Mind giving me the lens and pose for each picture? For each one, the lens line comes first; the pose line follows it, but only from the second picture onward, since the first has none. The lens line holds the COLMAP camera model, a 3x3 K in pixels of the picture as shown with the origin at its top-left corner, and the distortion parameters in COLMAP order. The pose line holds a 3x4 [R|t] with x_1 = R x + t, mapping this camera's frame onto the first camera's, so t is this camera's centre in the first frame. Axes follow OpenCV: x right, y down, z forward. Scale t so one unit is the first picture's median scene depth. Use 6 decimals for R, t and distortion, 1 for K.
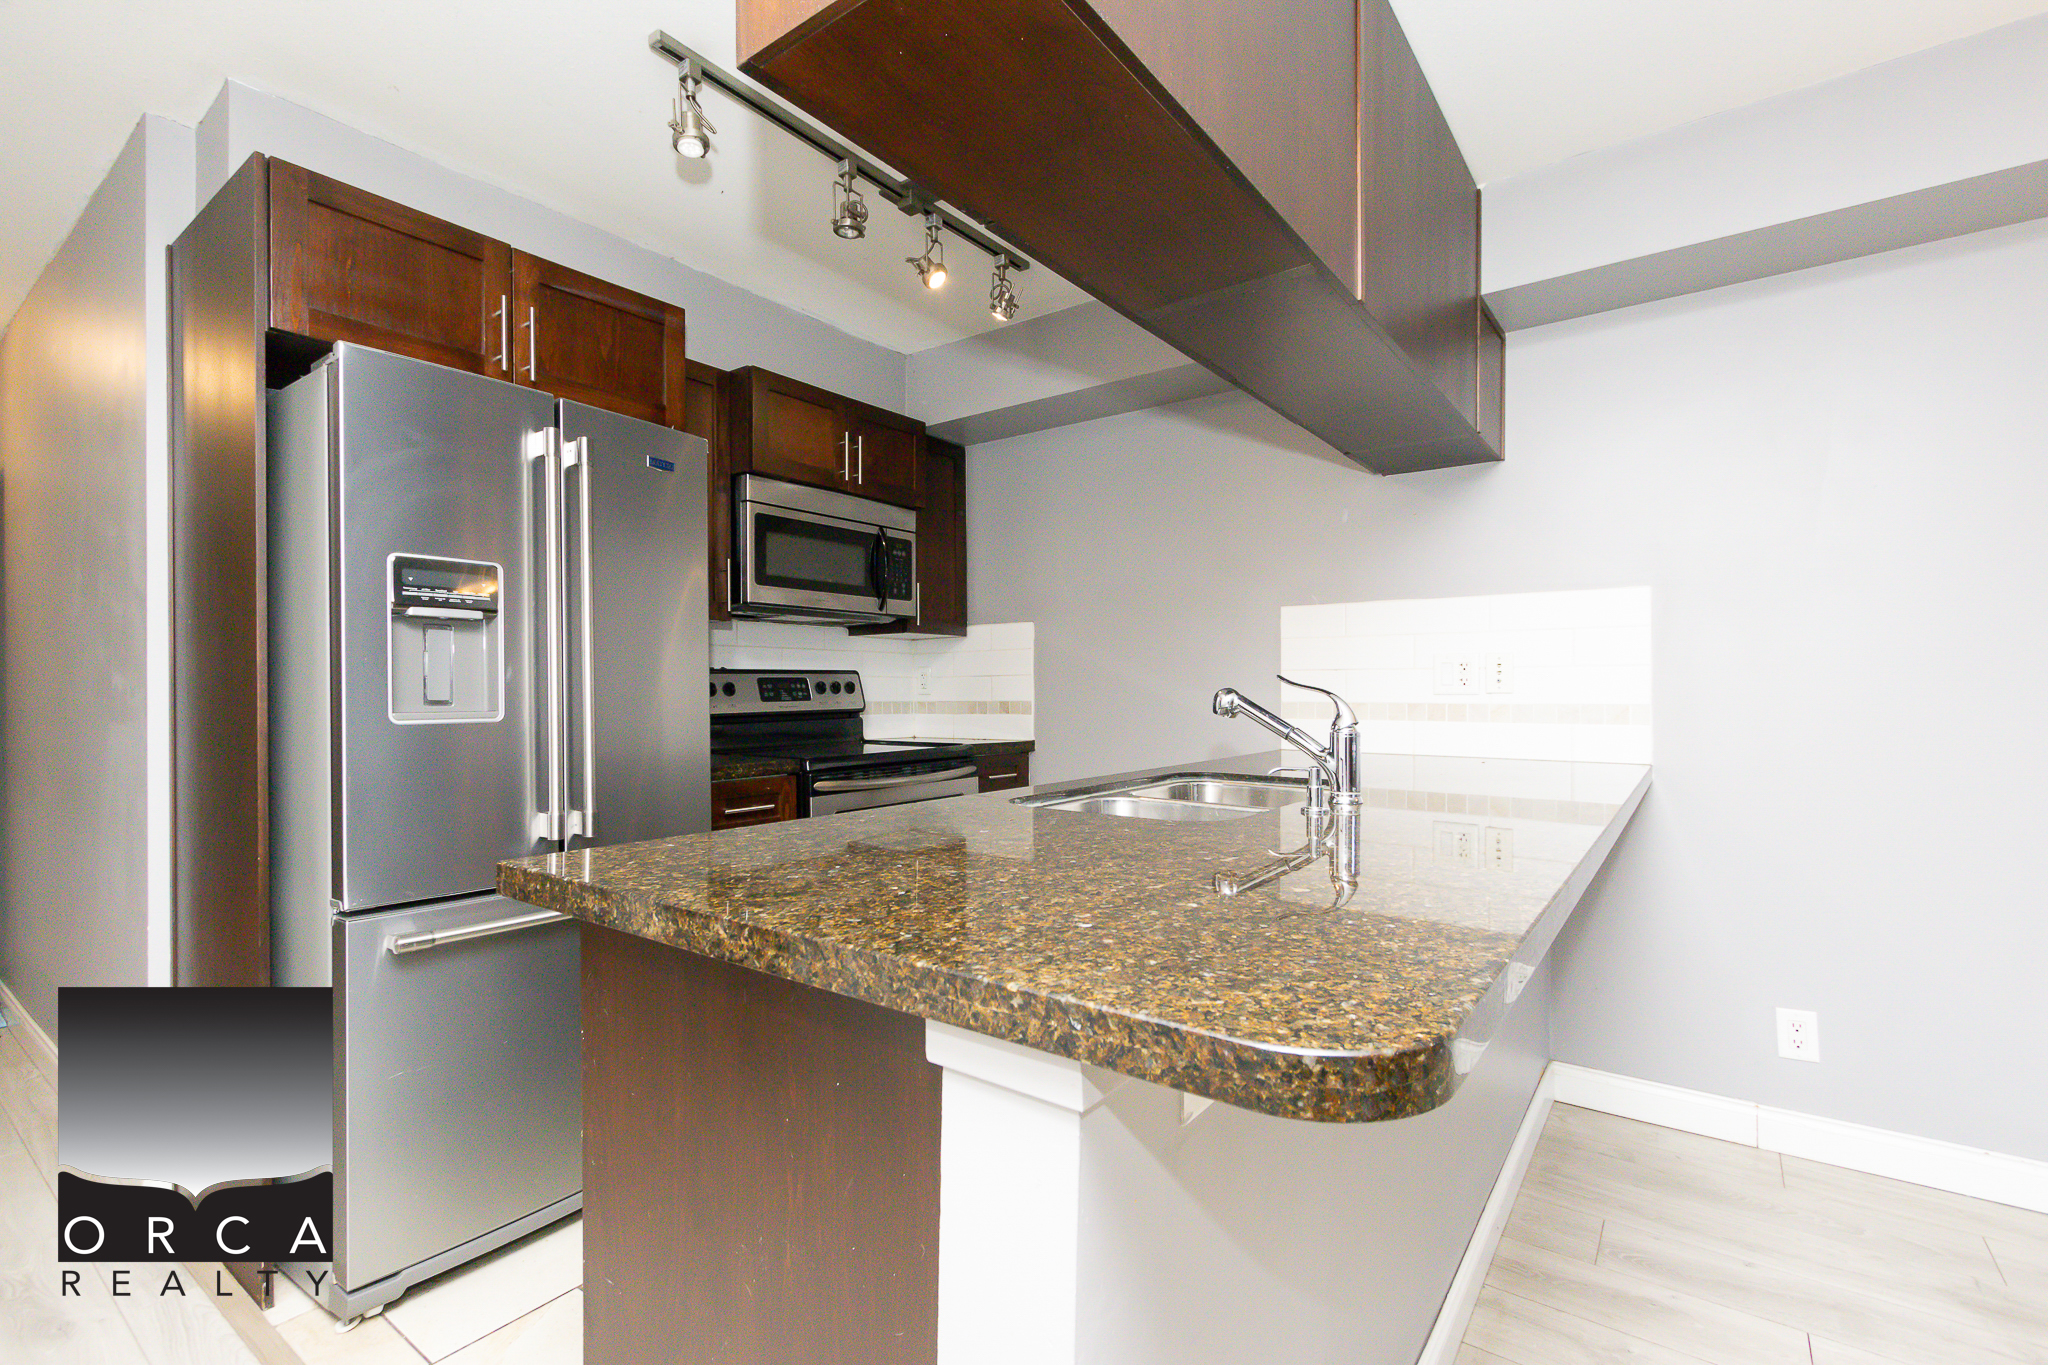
lens RADIAL K [[922.6, 0, 1010.1], [0, 922.6, 699.4], [0, 0, 1]] dist [0.000645, -0.000235]
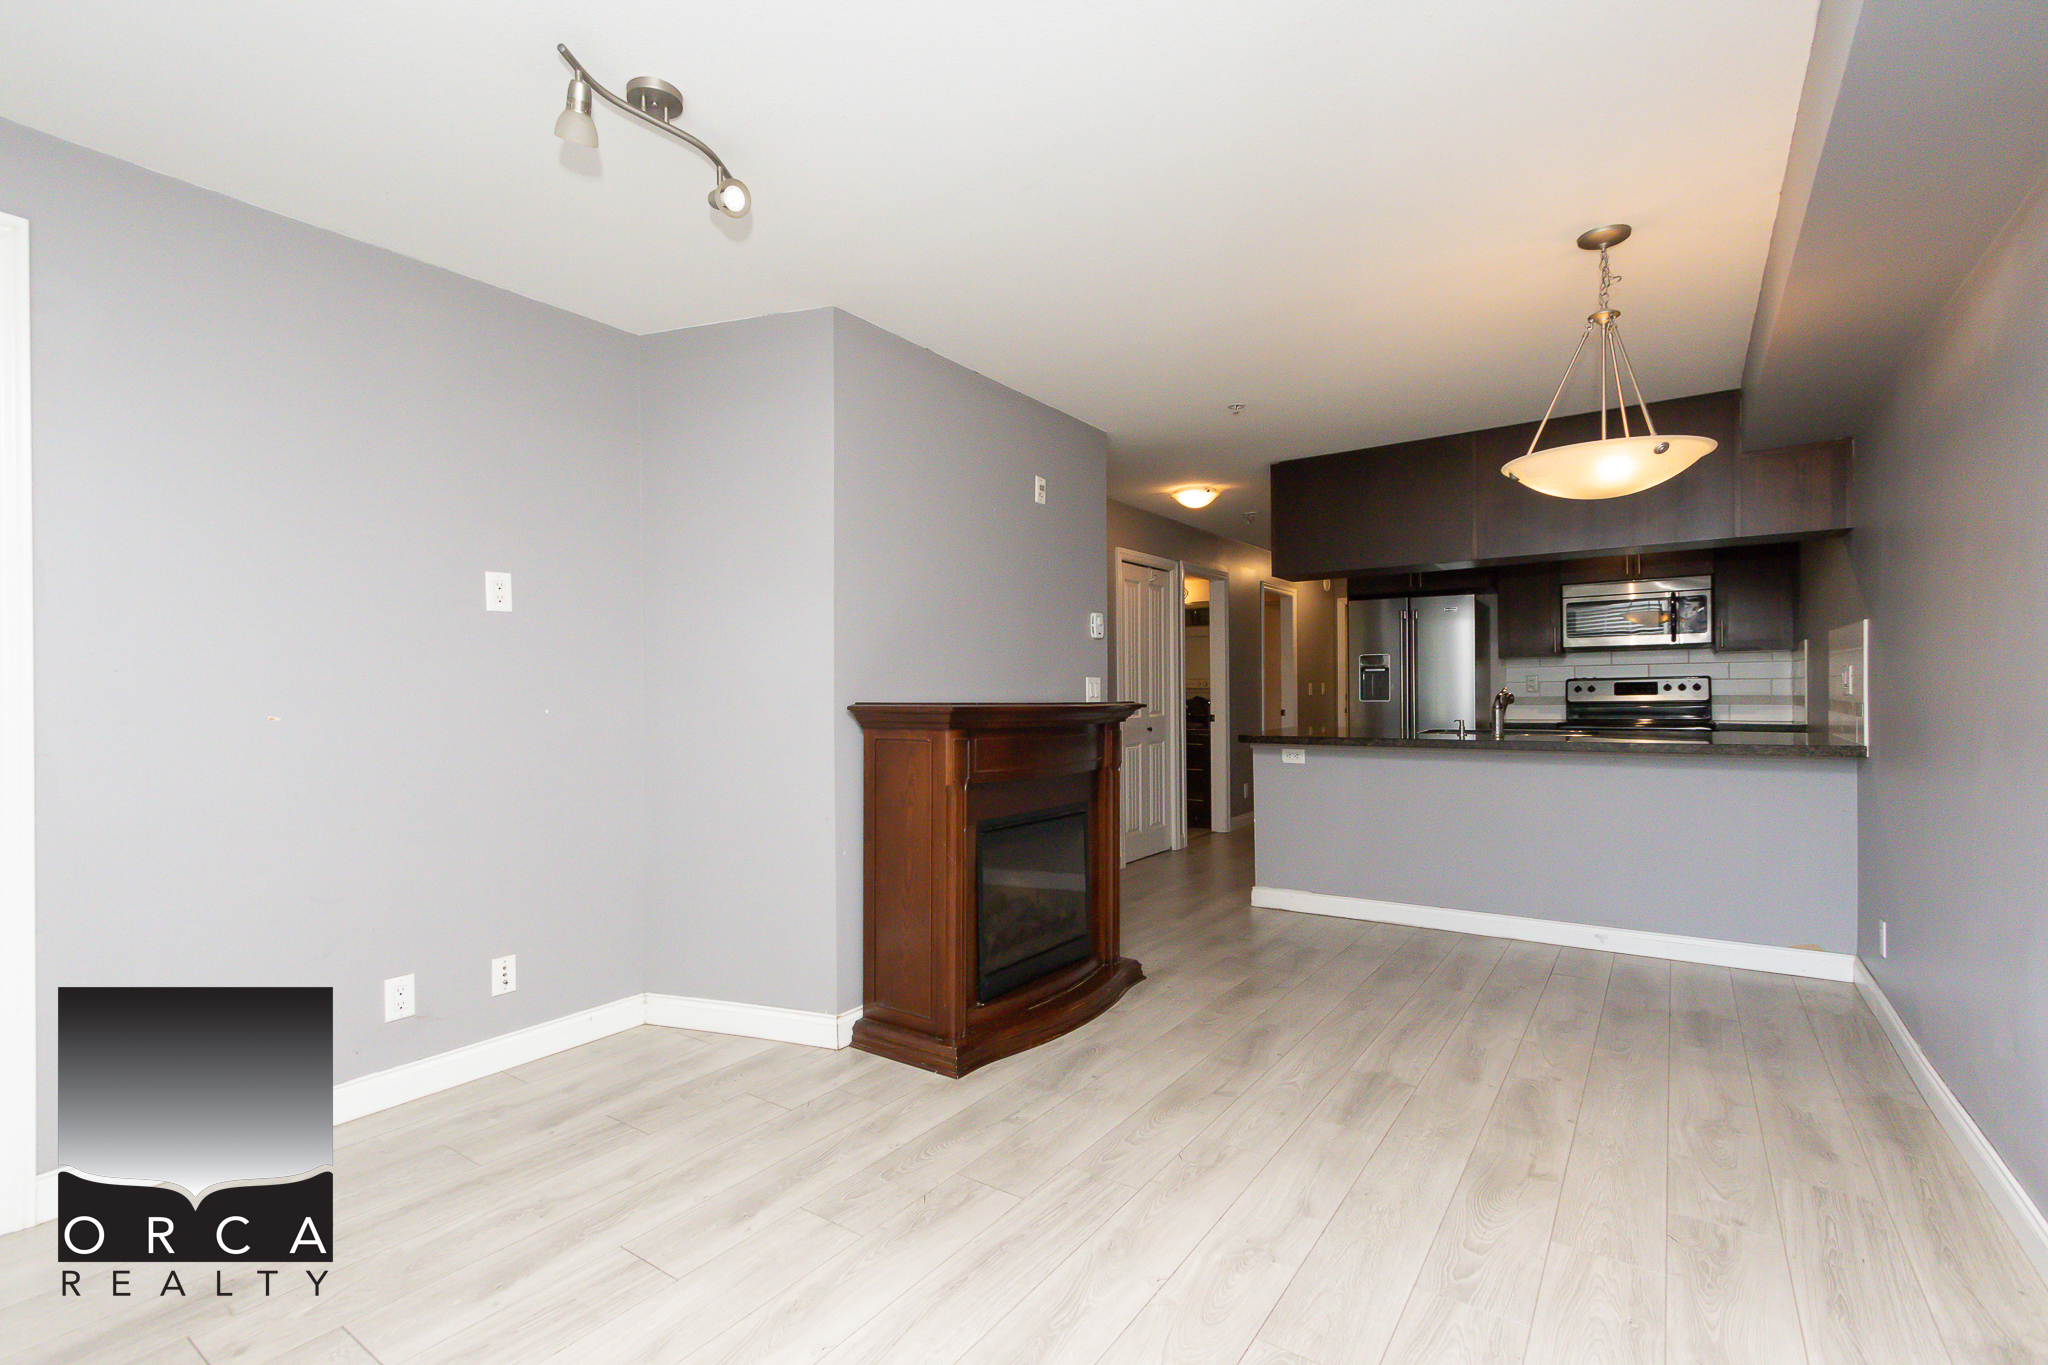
lens RADIAL K [[922.6, 0, 1005.5], [0, 922.6, 691.7], [0, 0, 1]] dist [0.000645, -0.000235]
pose [[0.017888, 0.005082, -0.999827, 1.526647], [0.002800, 0.999983, 0.005132, -0.017490], [0.999836, -0.002891, 0.017873, -0.248140]]
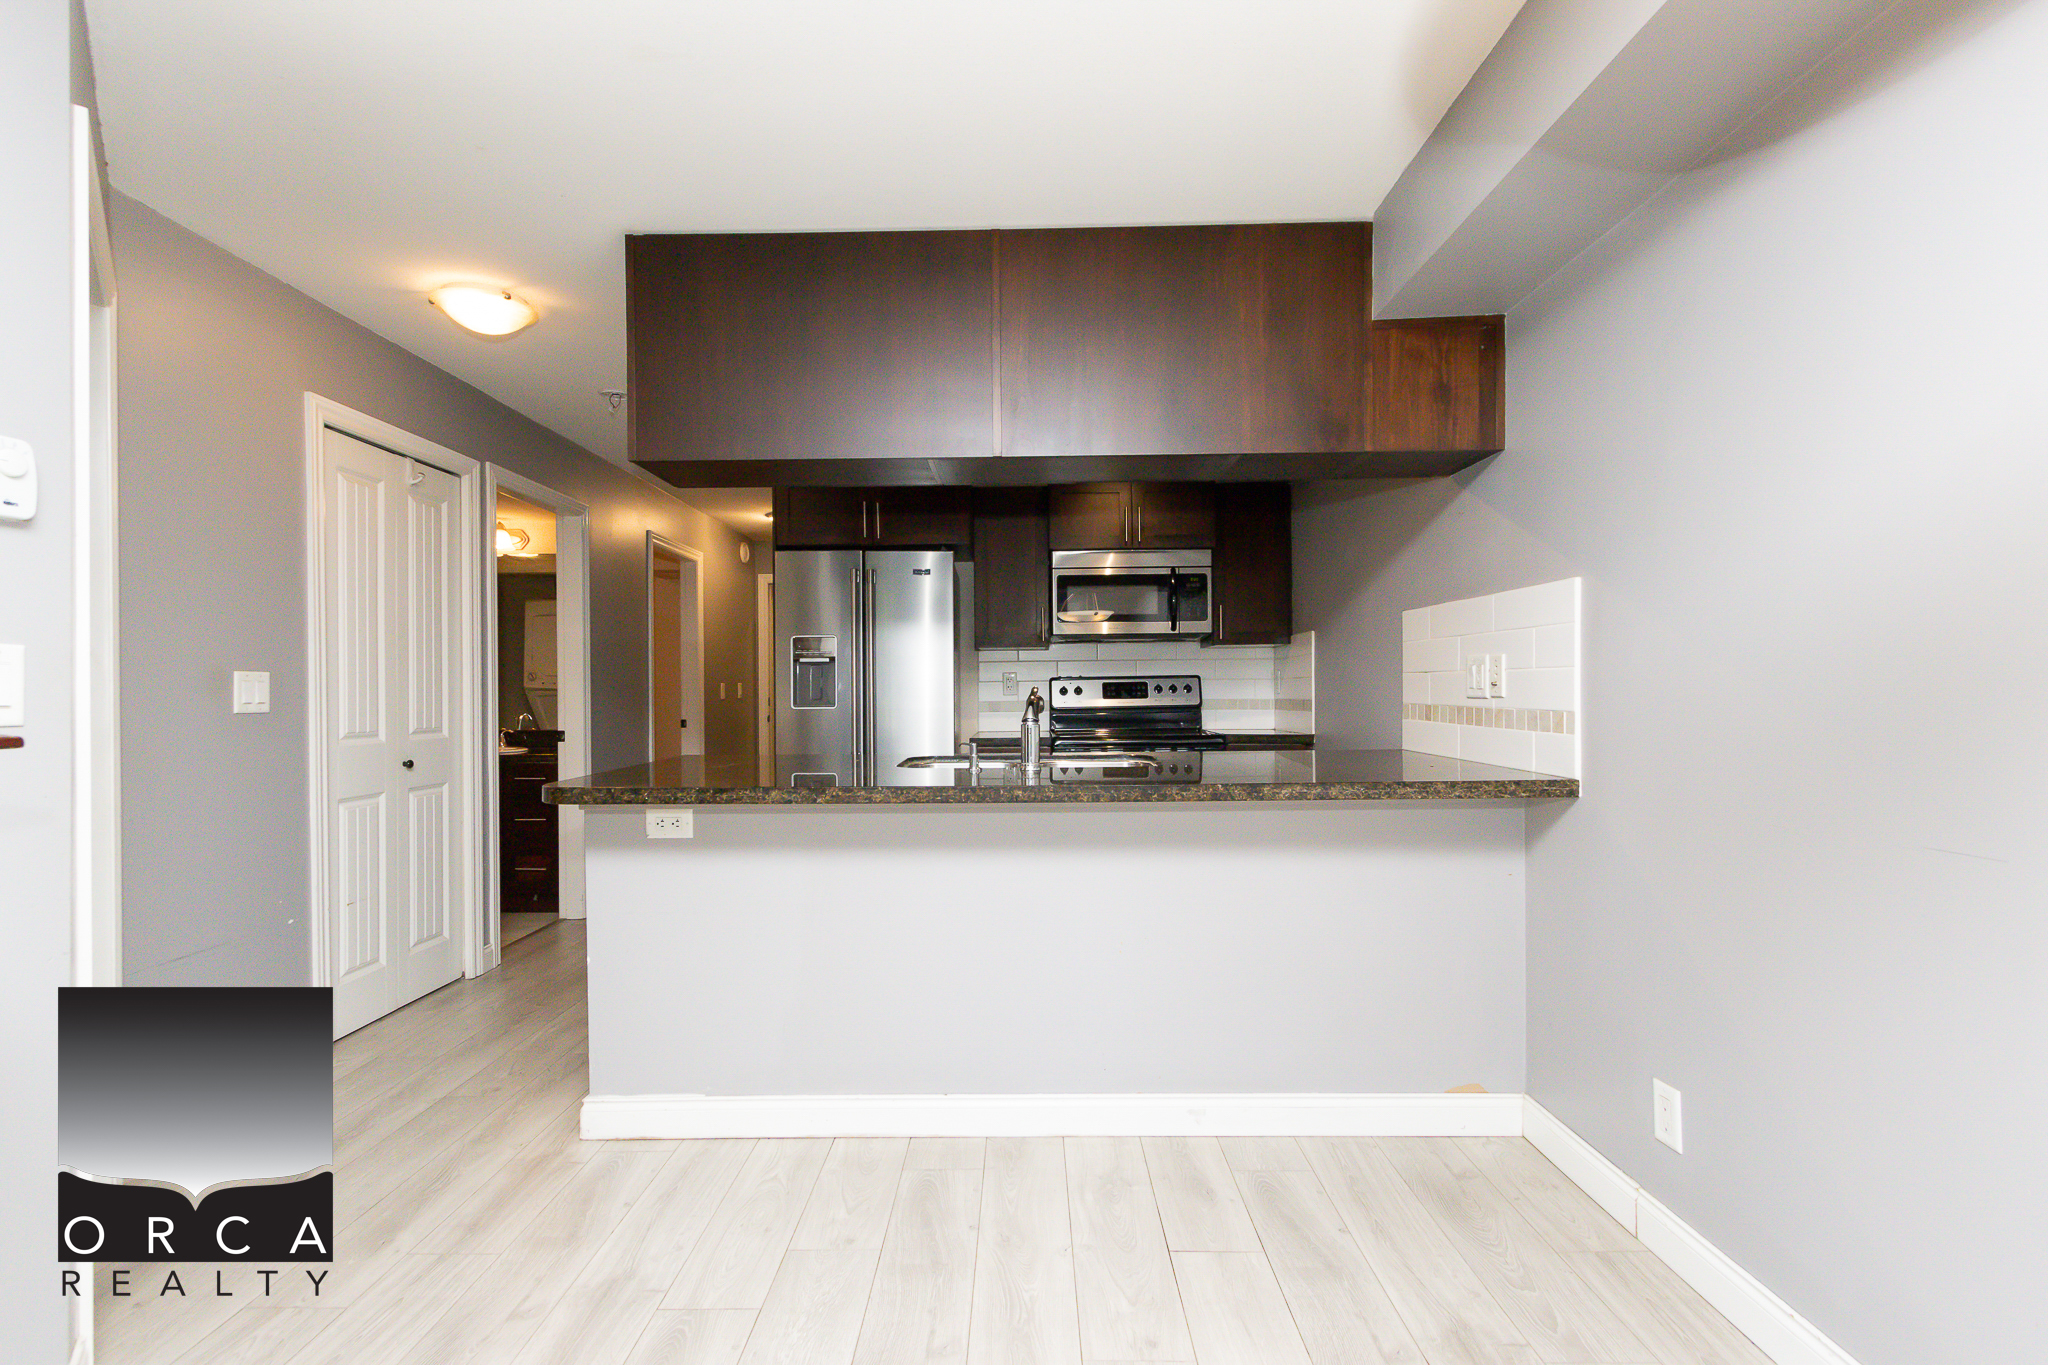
lens RADIAL K [[922.6, 0, 1027.2], [0, 922.6, 698.1], [0, 0, 1]] dist [0.000645, -0.000235]
pose [[0.601911, 0.007327, -0.798530, 0.798918], [-0.000976, 0.999964, 0.008440, -0.010702], [0.798563, -0.004300, 0.601896, 0.031654]]
